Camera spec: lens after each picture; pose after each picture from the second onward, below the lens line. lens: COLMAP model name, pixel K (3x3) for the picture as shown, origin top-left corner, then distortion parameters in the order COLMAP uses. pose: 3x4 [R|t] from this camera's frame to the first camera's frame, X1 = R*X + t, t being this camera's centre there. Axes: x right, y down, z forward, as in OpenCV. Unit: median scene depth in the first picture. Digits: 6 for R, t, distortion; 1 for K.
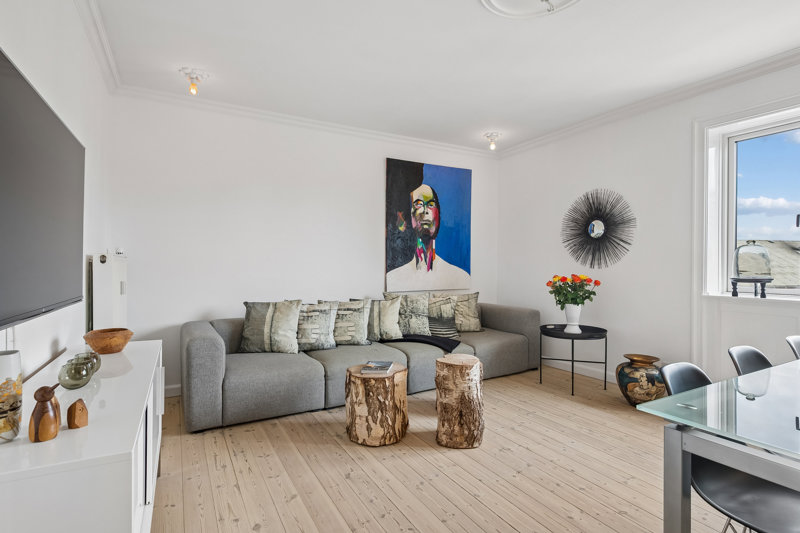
lens RADIAL K [[409.7, 0, 400.0], [0, 409.7, 266.5], [0, 0, 1]] dist [-0.002731, -0.000305]
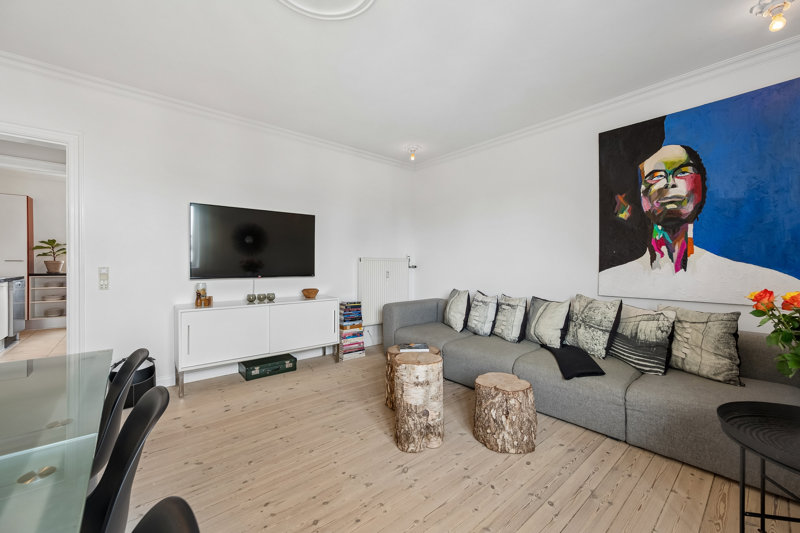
lens RADIAL K [[315.6, 0, 400.0], [0, 315.6, 266.5], [0, 0, 1]] dist [-0.000734, -0.000023]
pose [[0.198080, 0.007327, -0.980158, 0.609958], [-0.007356, 0.999955, 0.005988, 0.003493], [0.980158, 0.006024, 0.198125, 0.567308]]
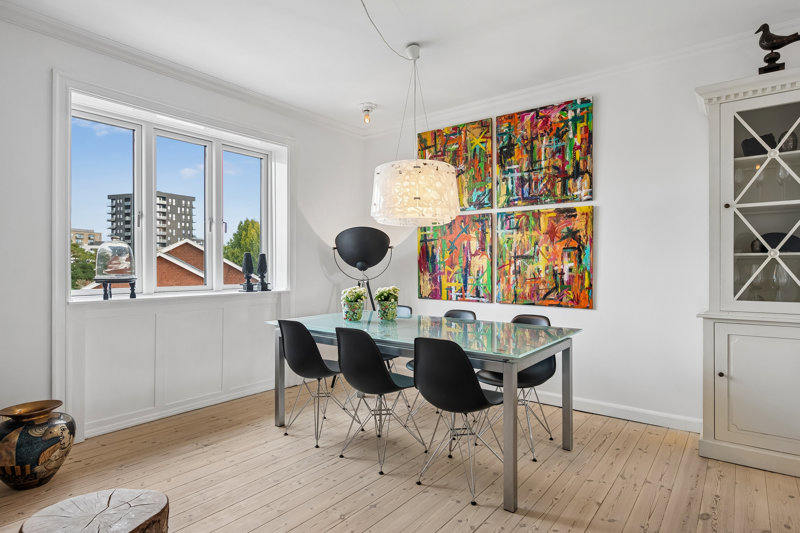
lens RADIAL K [[440.0, 0, 400.0], [0, 440.0, 266.5], [0, 0, 1]] dist [0.001168, -0.000156]
pose [[-0.391920, -0.003593, 0.919992, -0.235859], [0.002775, 0.999983, 0.005087, -0.000772], [-0.919995, 0.004547, -0.391904, 0.634310]]
